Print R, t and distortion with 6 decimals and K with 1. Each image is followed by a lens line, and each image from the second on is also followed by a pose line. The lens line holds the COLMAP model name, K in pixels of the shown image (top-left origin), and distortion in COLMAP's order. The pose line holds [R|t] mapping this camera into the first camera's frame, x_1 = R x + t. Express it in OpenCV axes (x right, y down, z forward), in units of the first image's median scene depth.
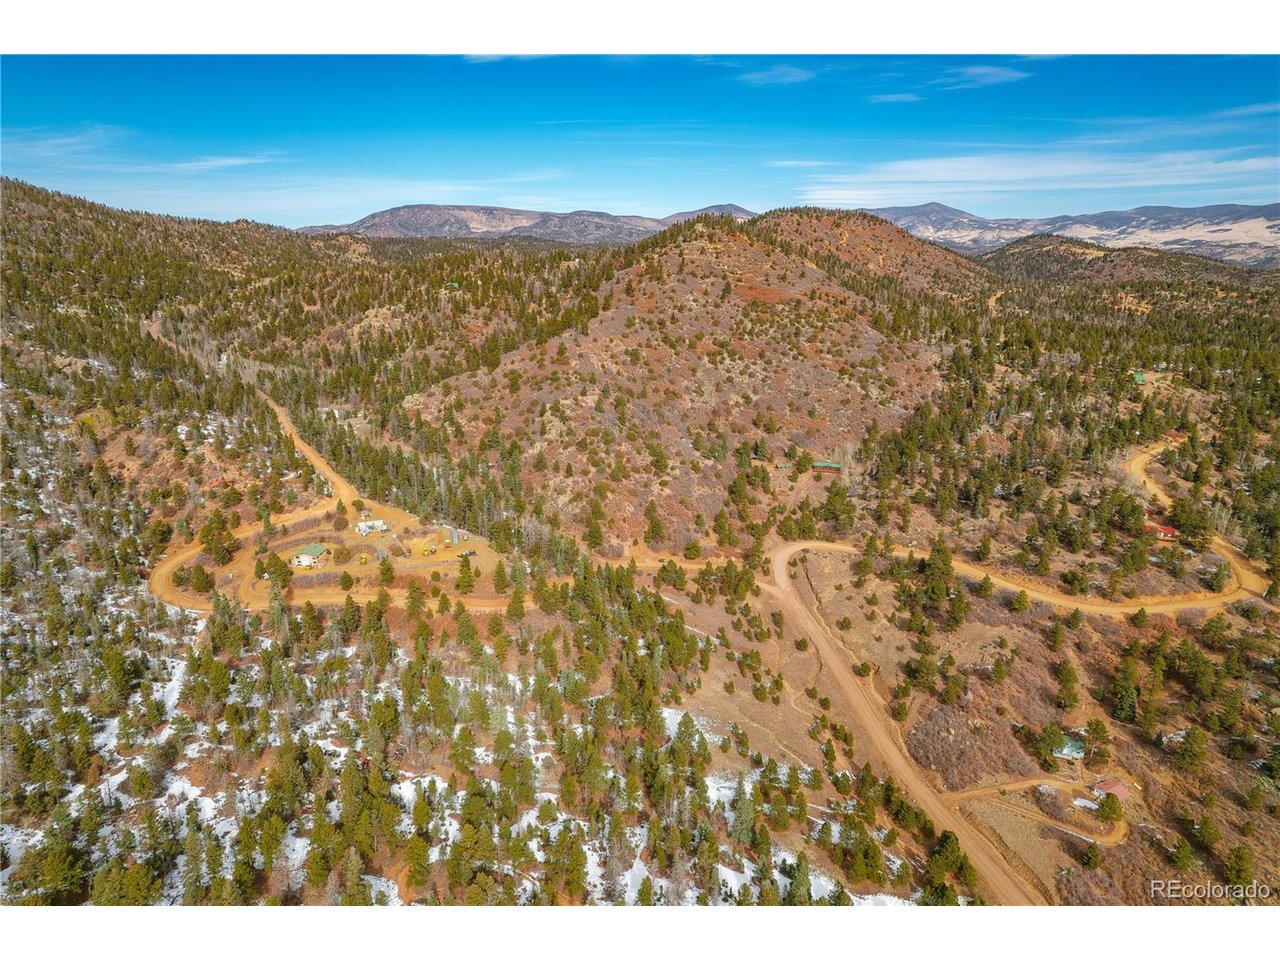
lens RADIAL K [[822.2, 0, 640.0], [0, 822.2, 480.0], [0, 0, 1]] dist [-0.079775, 0.069189]
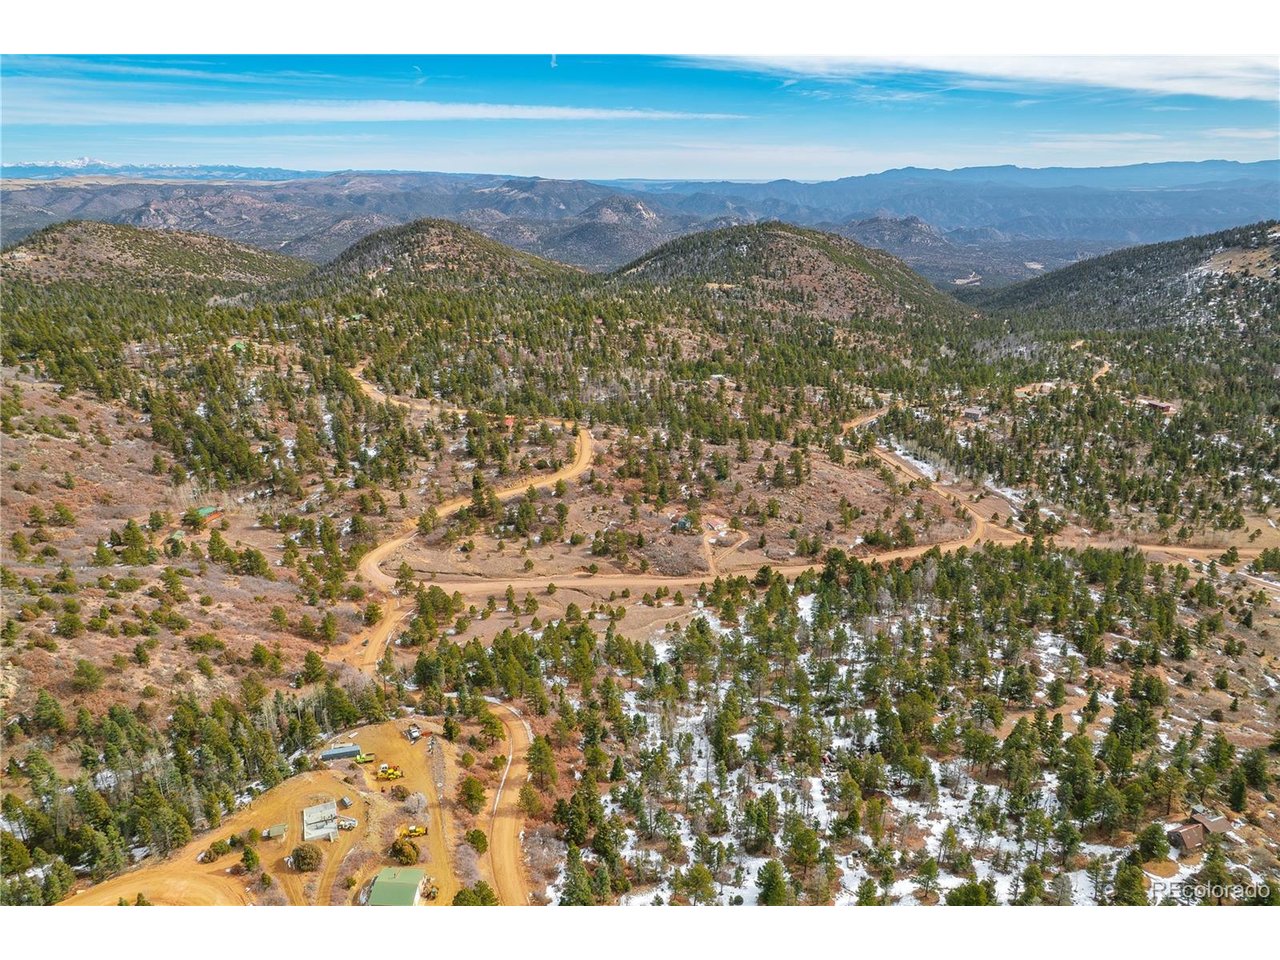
lens RADIAL K [[822.2, 0, 640.0], [0, 822.2, 480.0], [0, 0, 1]] dist [-0.079775, 0.069189]
pose [[-0.046271, -0.354376, 0.933957, -0.713036], [0.294102, 0.888686, 0.351769, -0.265046], [-0.954653, 0.290956, 0.063102, 0.618233]]
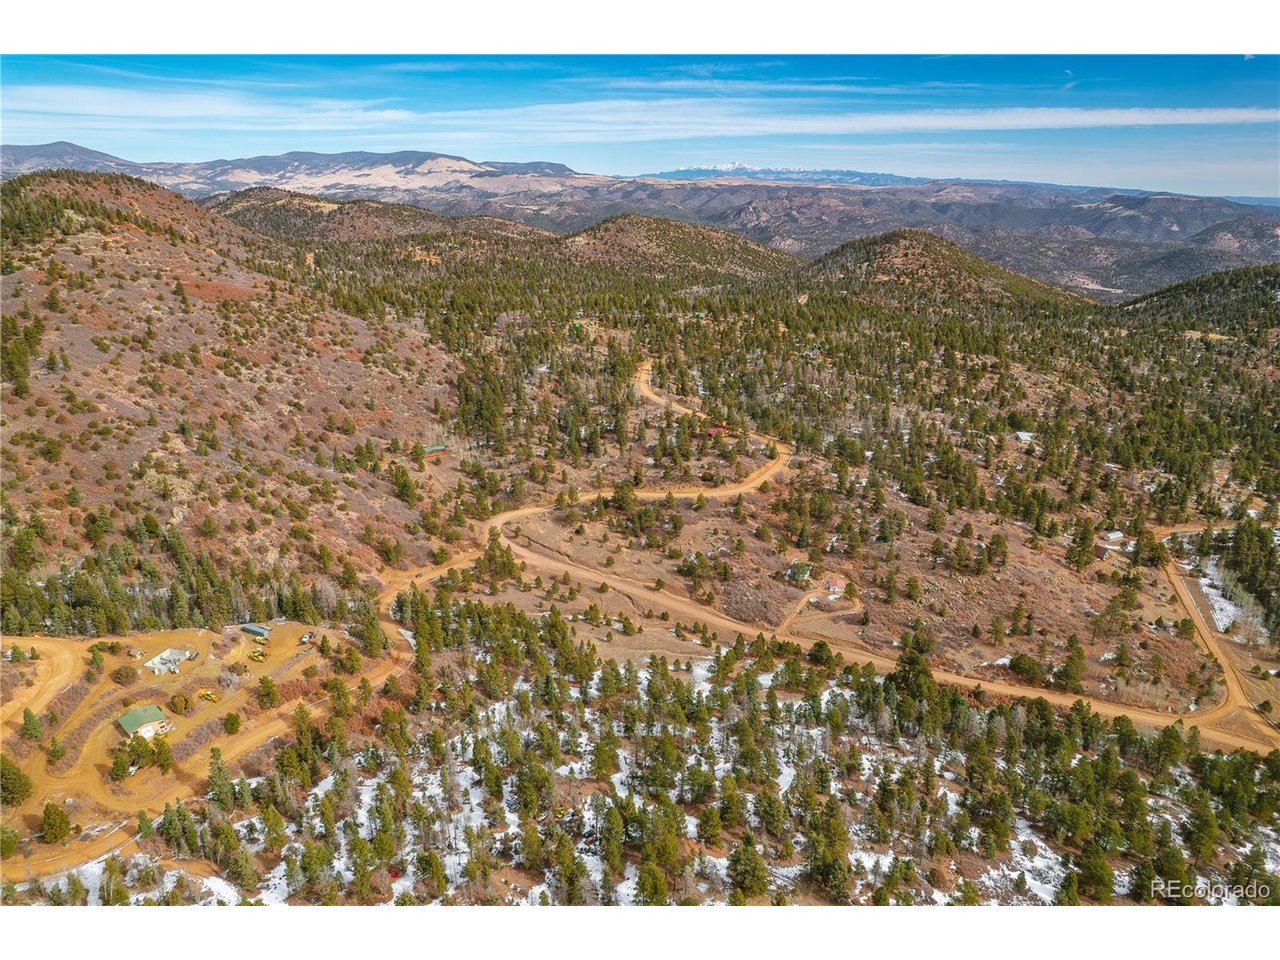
lens RADIAL K [[822.2, 0, 640.0], [0, 822.2, 480.0], [0, 0, 1]] dist [-0.079775, 0.069189]
pose [[0.595090, -0.275597, 0.754927, -0.540293], [0.226171, 0.958827, 0.171749, -0.127183], [-0.771178, 0.068537, 0.632920, 0.133044]]
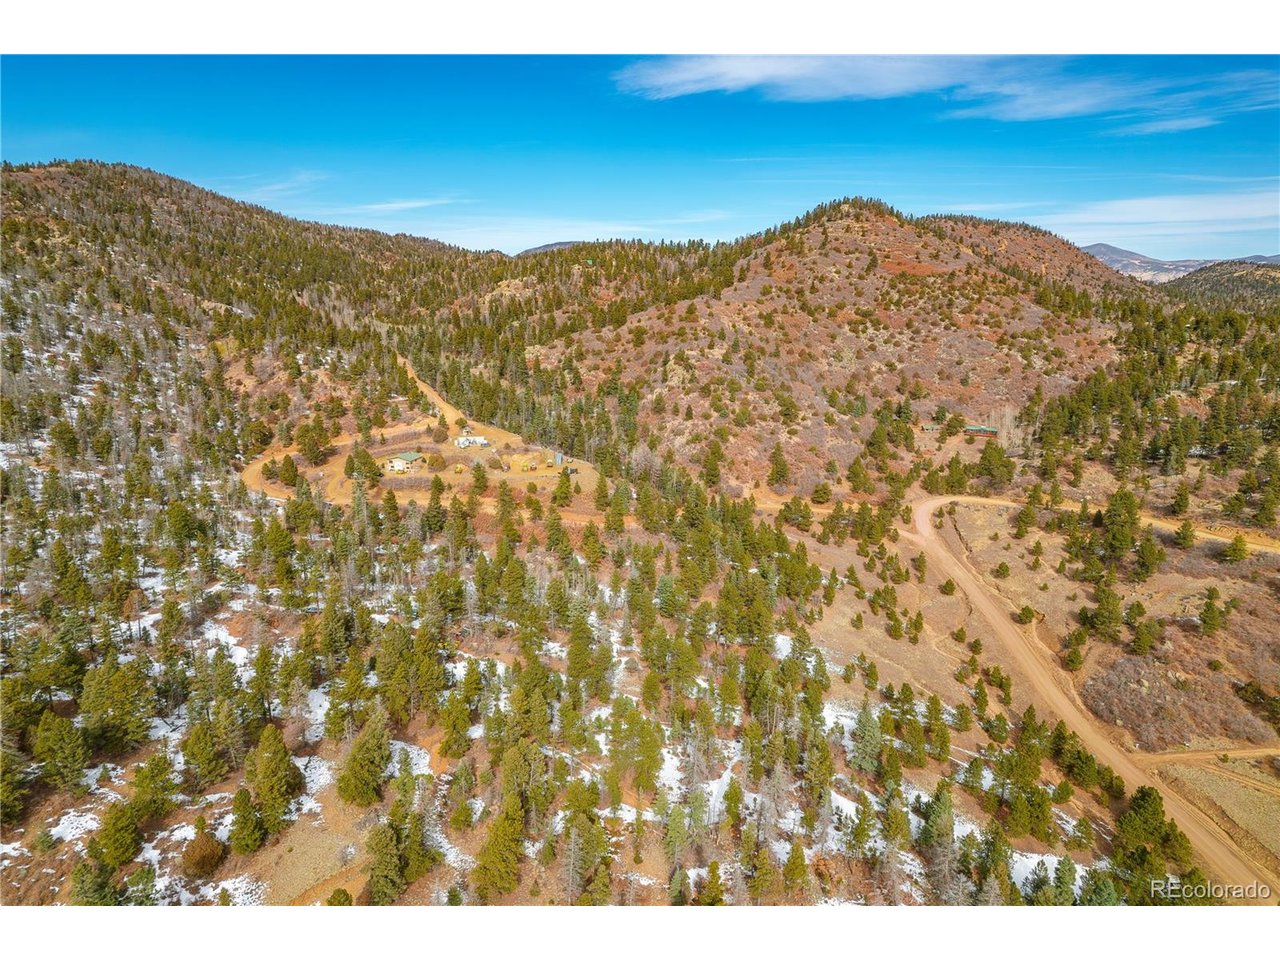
lens RADIAL K [[822.2, 0, 640.0], [0, 822.2, 480.0], [0, 0, 1]] dist [-0.079775, 0.069189]
pose [[0.985283, 0.048190, -0.163995, 0.015349], [-0.056036, 0.997479, -0.043551, 0.118982], [0.161483, 0.052099, 0.985499, 0.098759]]
